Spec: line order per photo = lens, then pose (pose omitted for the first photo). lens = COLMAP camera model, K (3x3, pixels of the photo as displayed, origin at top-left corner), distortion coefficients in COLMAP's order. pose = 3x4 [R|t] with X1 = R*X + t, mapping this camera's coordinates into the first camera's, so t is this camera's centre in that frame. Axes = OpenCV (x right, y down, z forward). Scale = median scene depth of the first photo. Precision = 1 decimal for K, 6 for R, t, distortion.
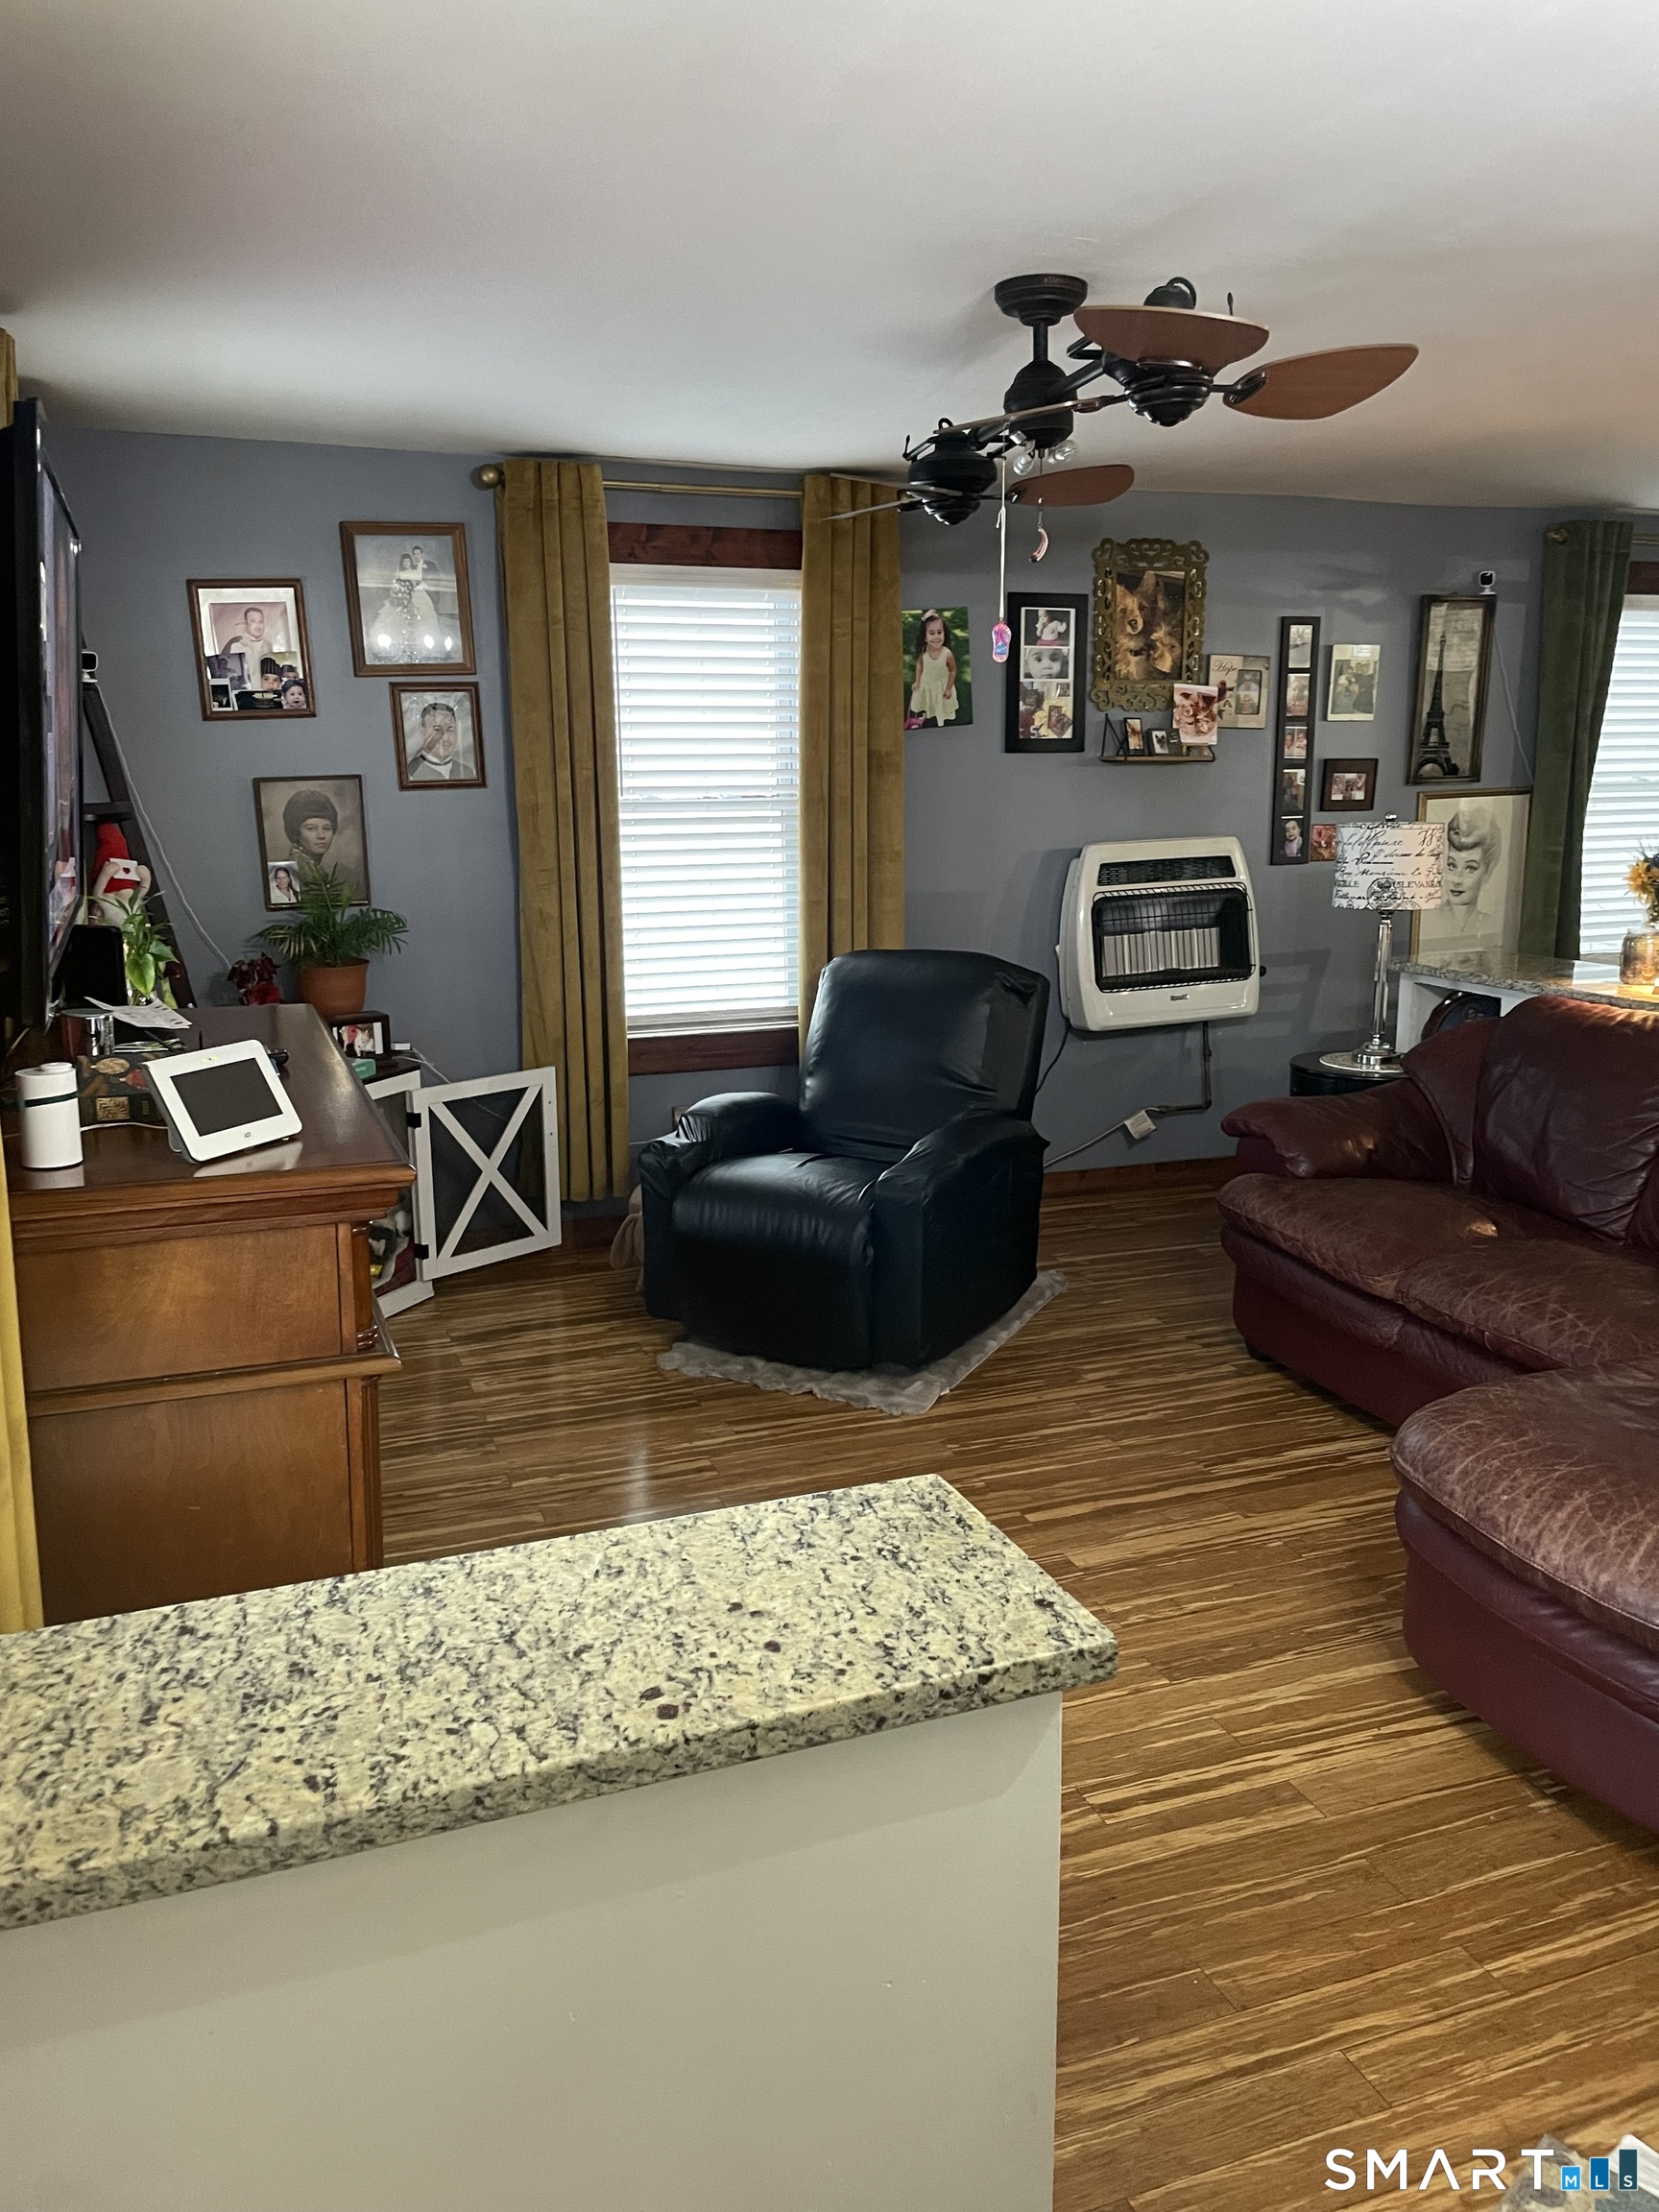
lens RADIAL K [[1687.7, 0, 825.6], [0, 1687.7, 1111.8], [0, 0, 1]] dist [0.055479, -0.069663]
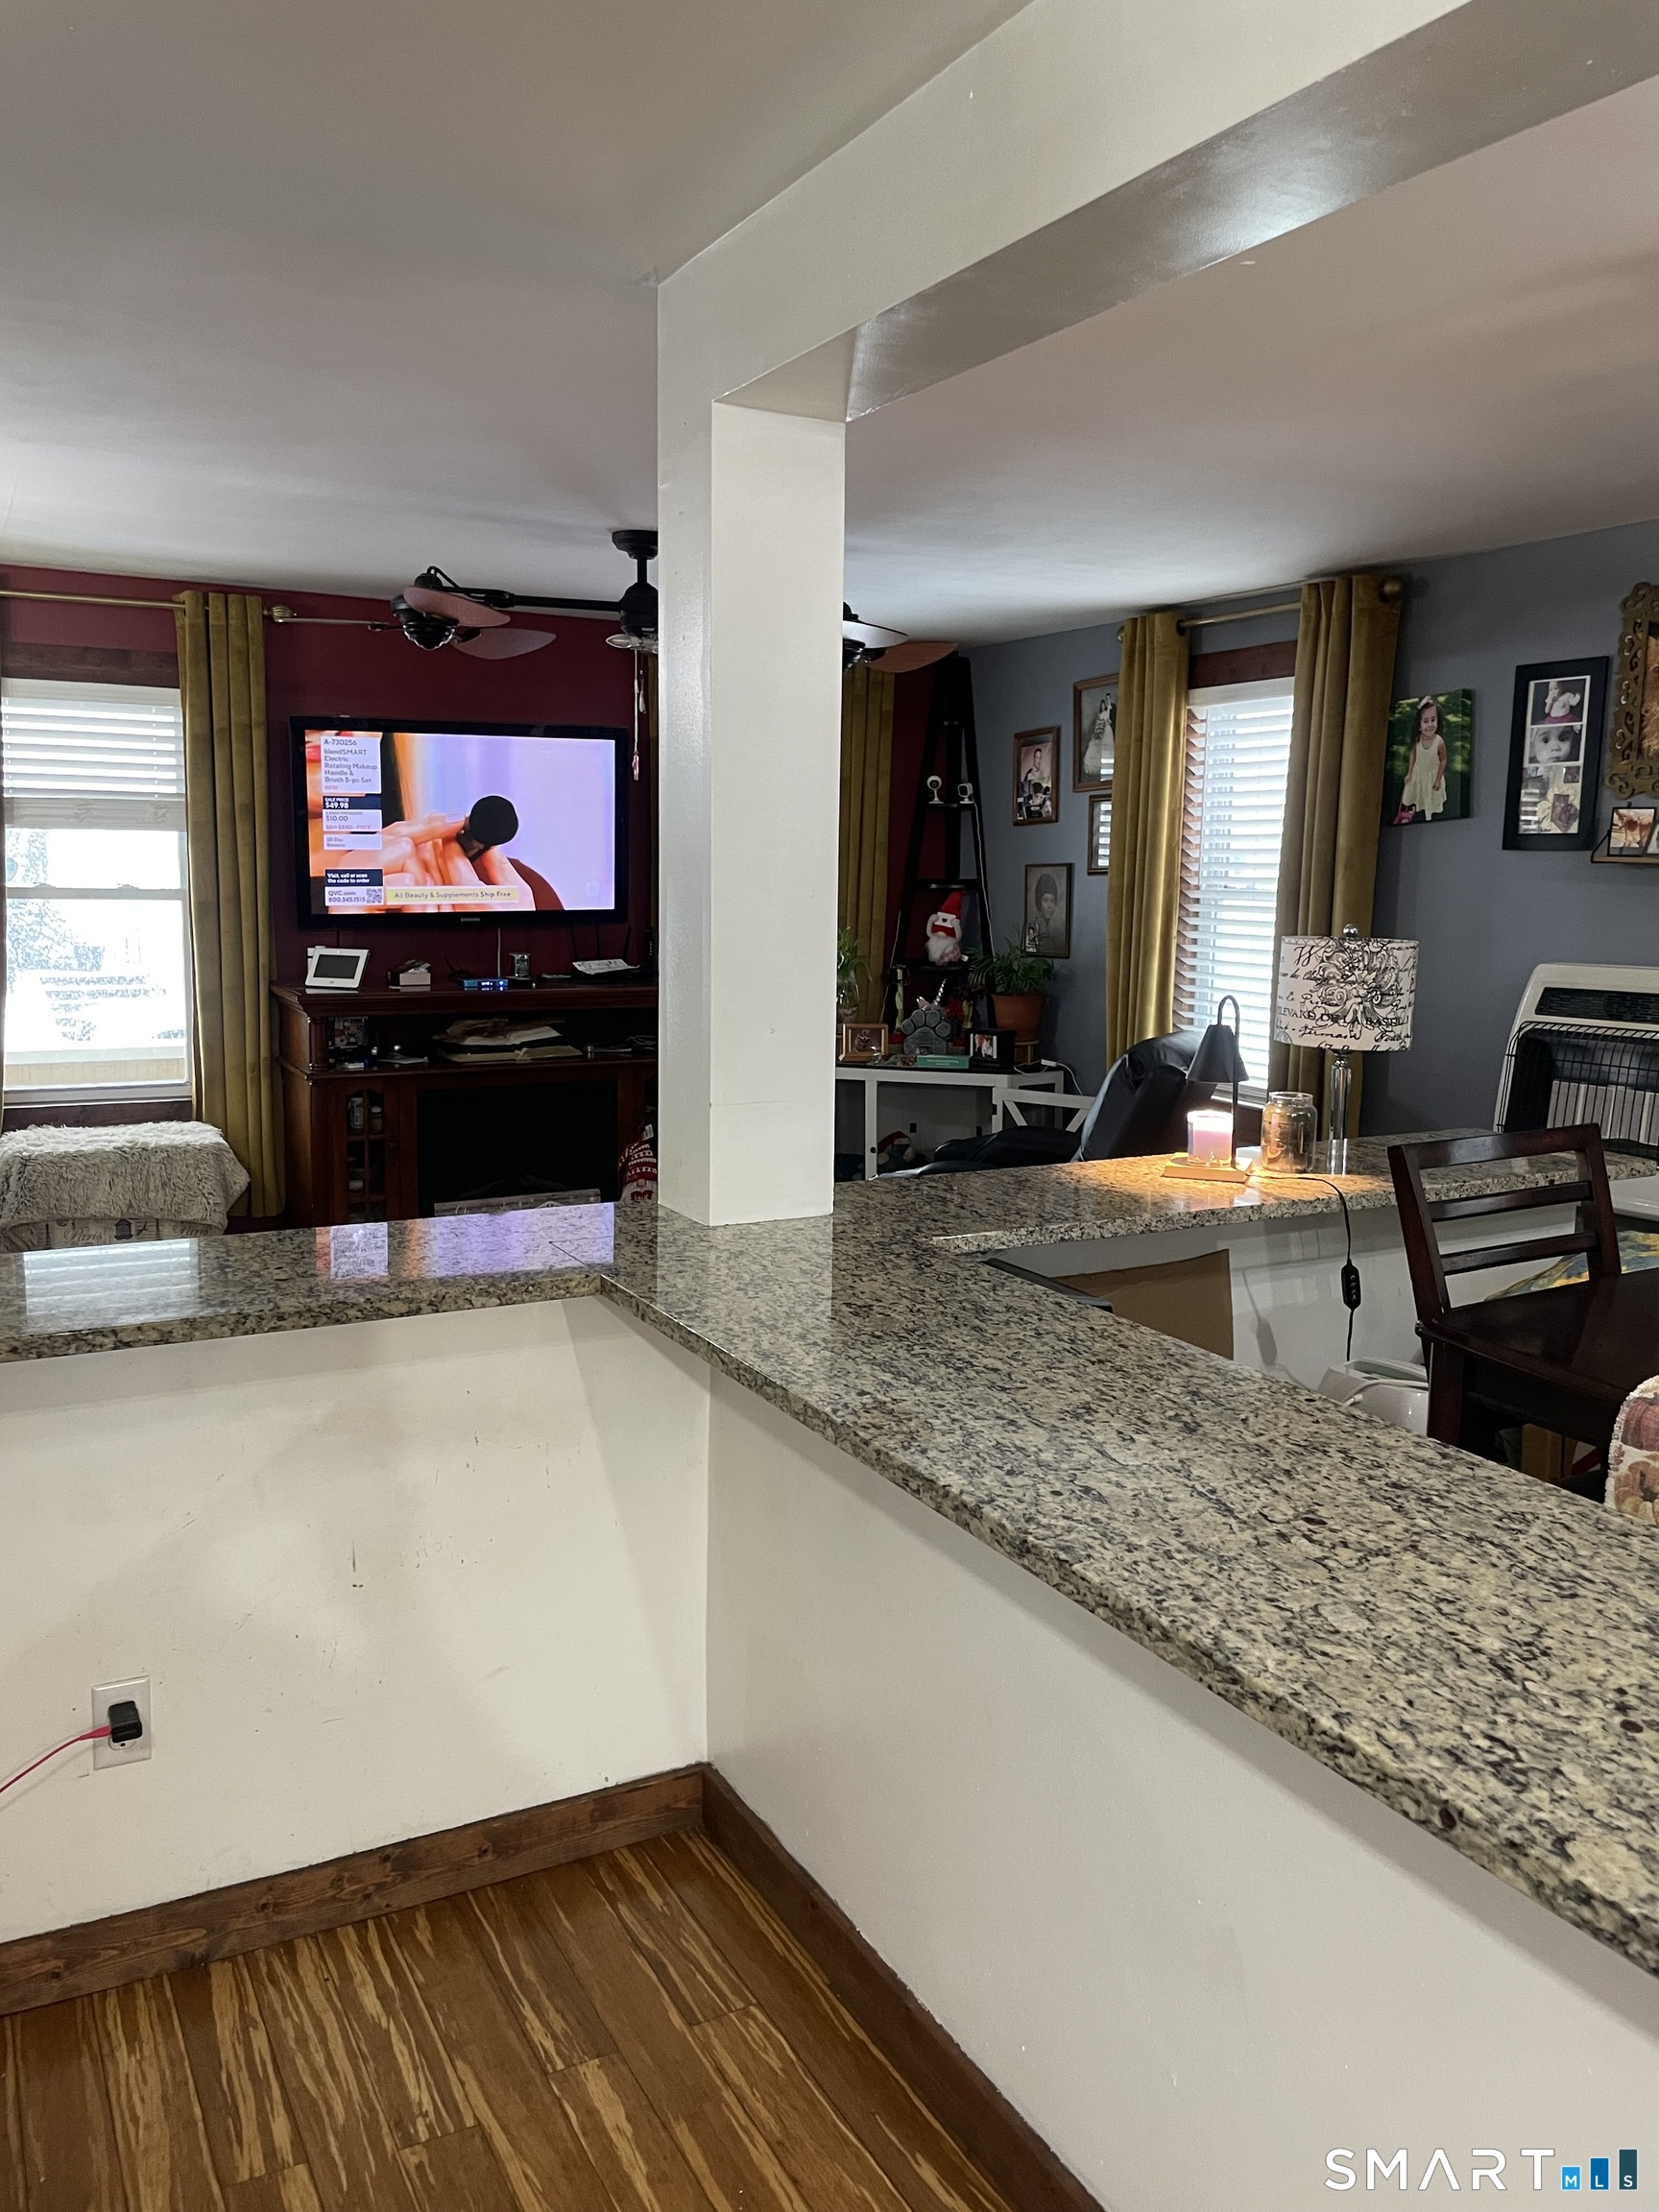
lens RADIAL K [[1687.7, 0, 836.2], [0, 1687.7, 1095.4], [0, 0, 1]] dist [0.055479, -0.069663]
pose [[0.109212, 0.145845, -0.983261, 0.936930], [-0.221692, 0.967836, 0.118934, -0.120345], [0.968982, 0.204993, 0.138032, 0.583665]]
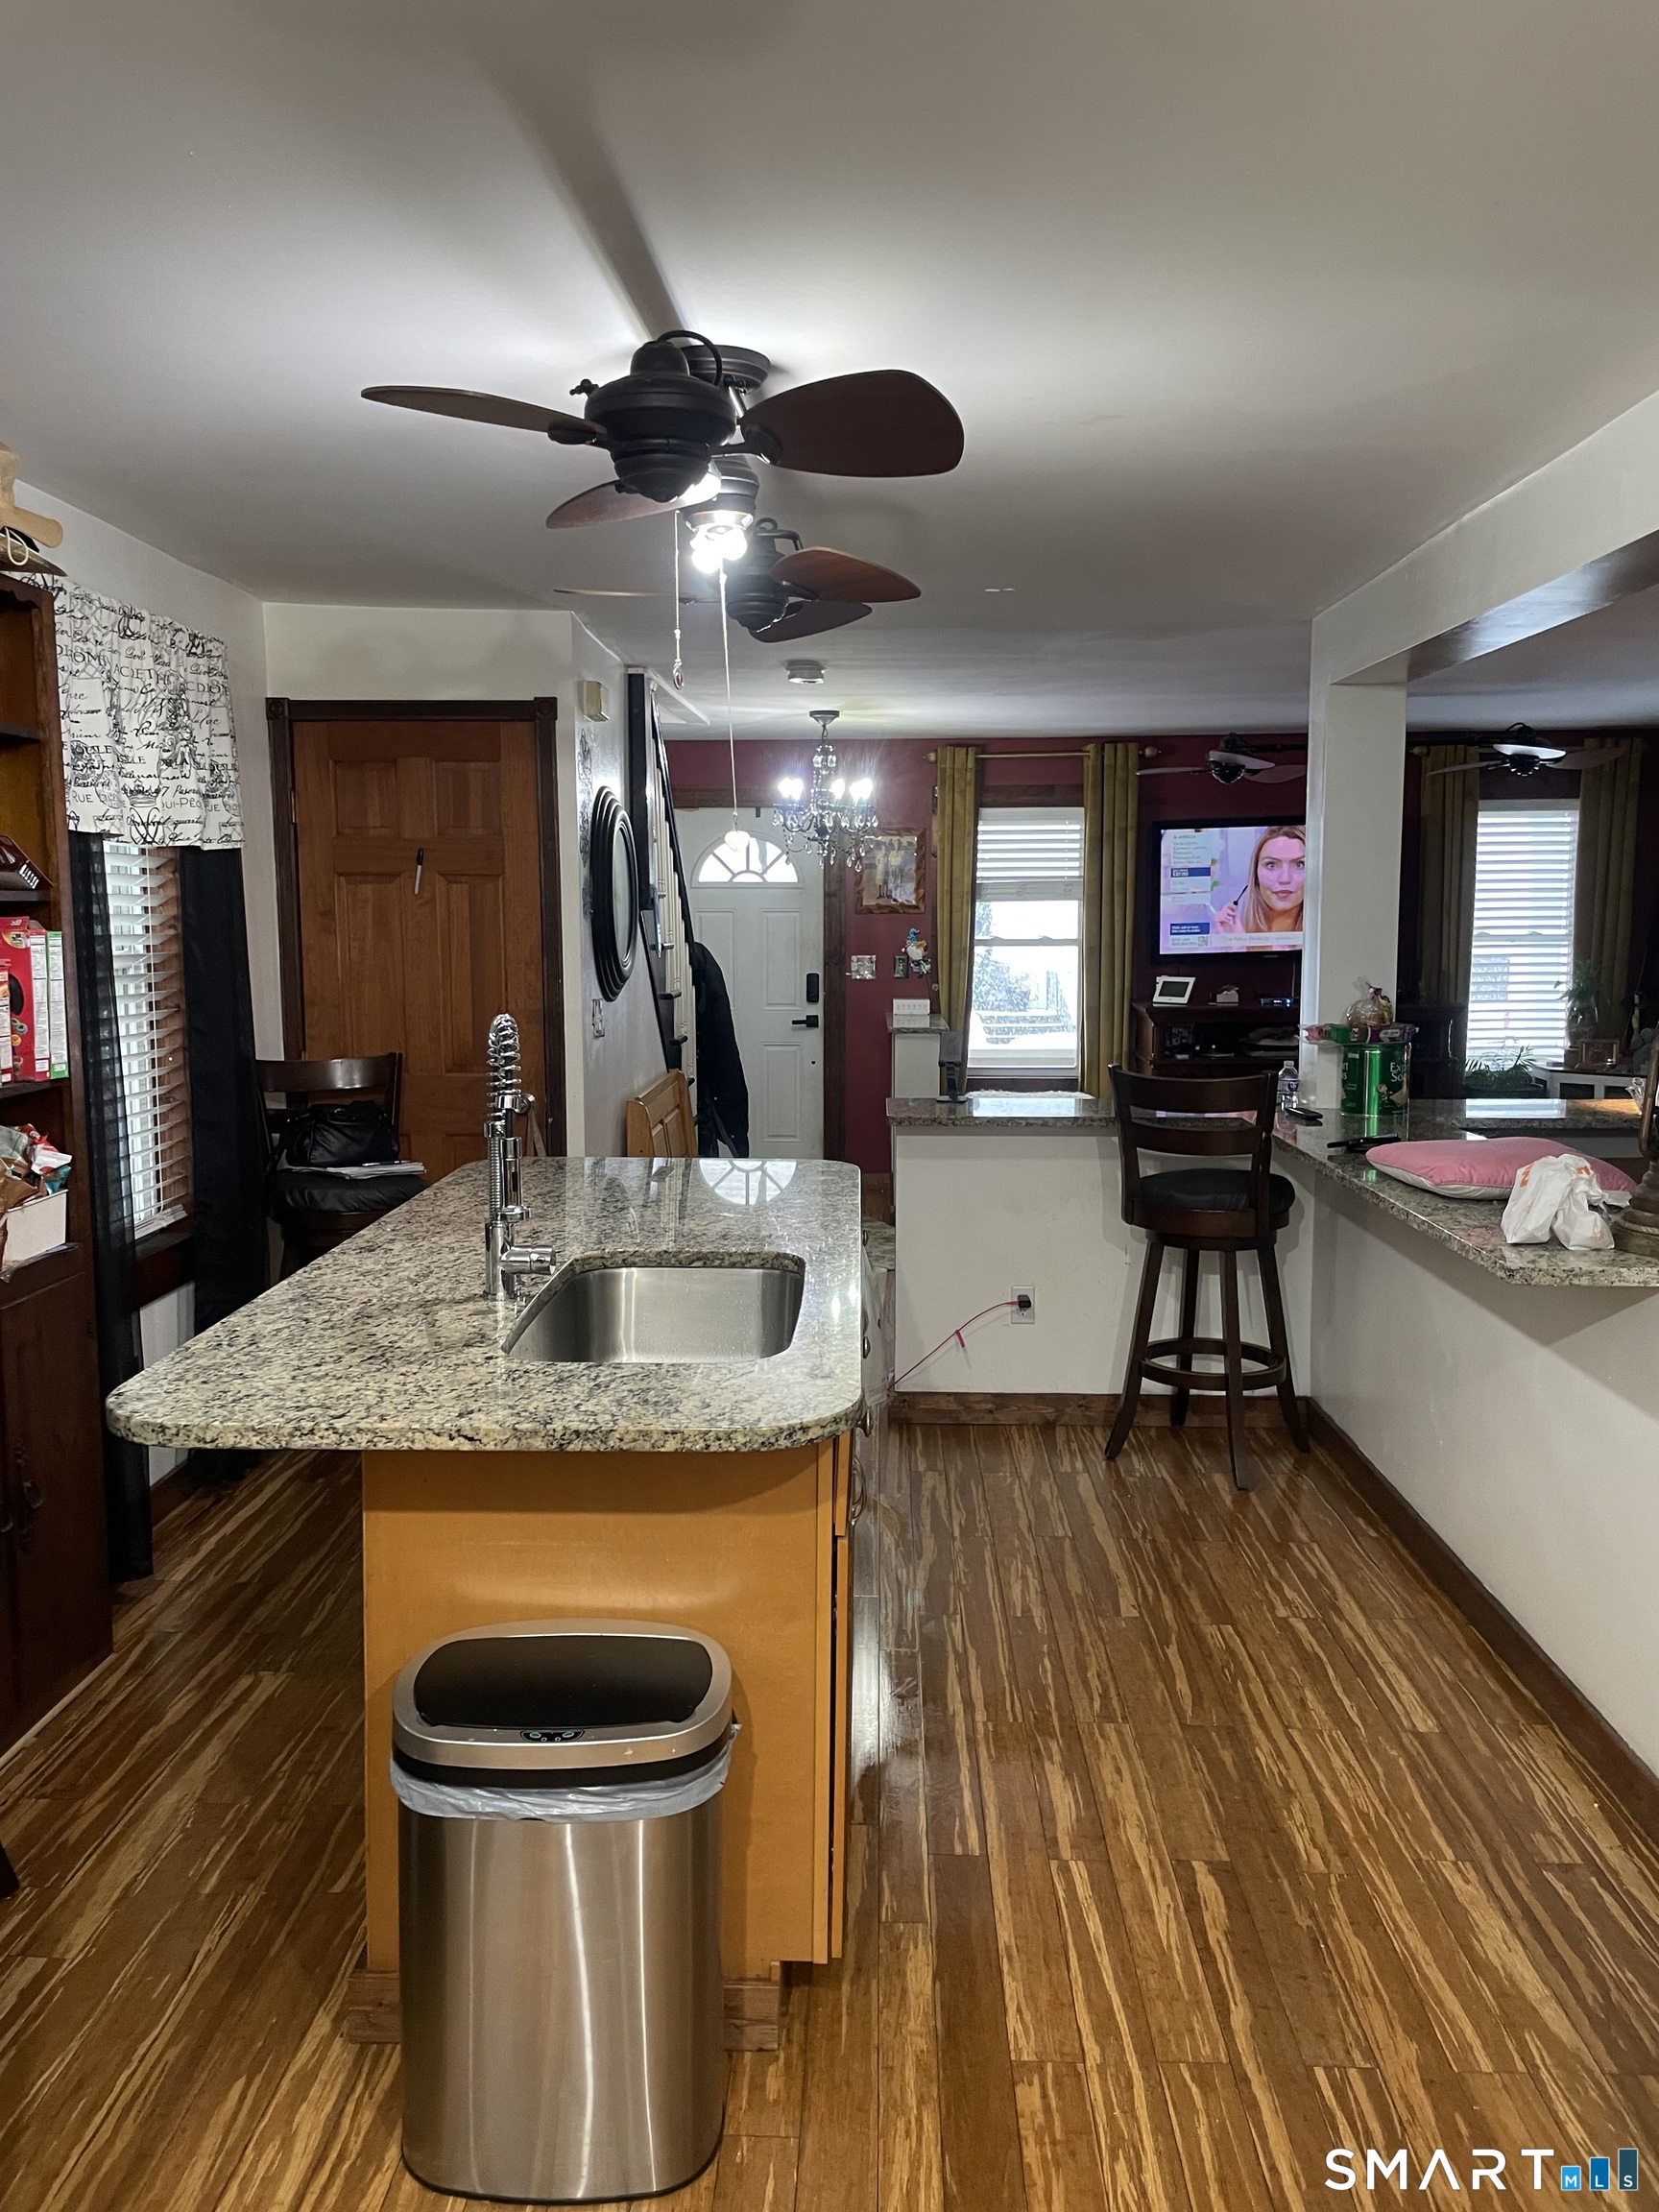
lens RADIAL K [[1687.7, 0, 846.5], [0, 1687.7, 1088.2], [0, 0, 1]] dist [0.055479, -0.069663]
pose [[-0.391821, 0.107487, -0.913741, 1.478235], [-0.179051, 0.965255, 0.190325, -0.163572], [0.902451, 0.238180, -0.358962, 0.742733]]
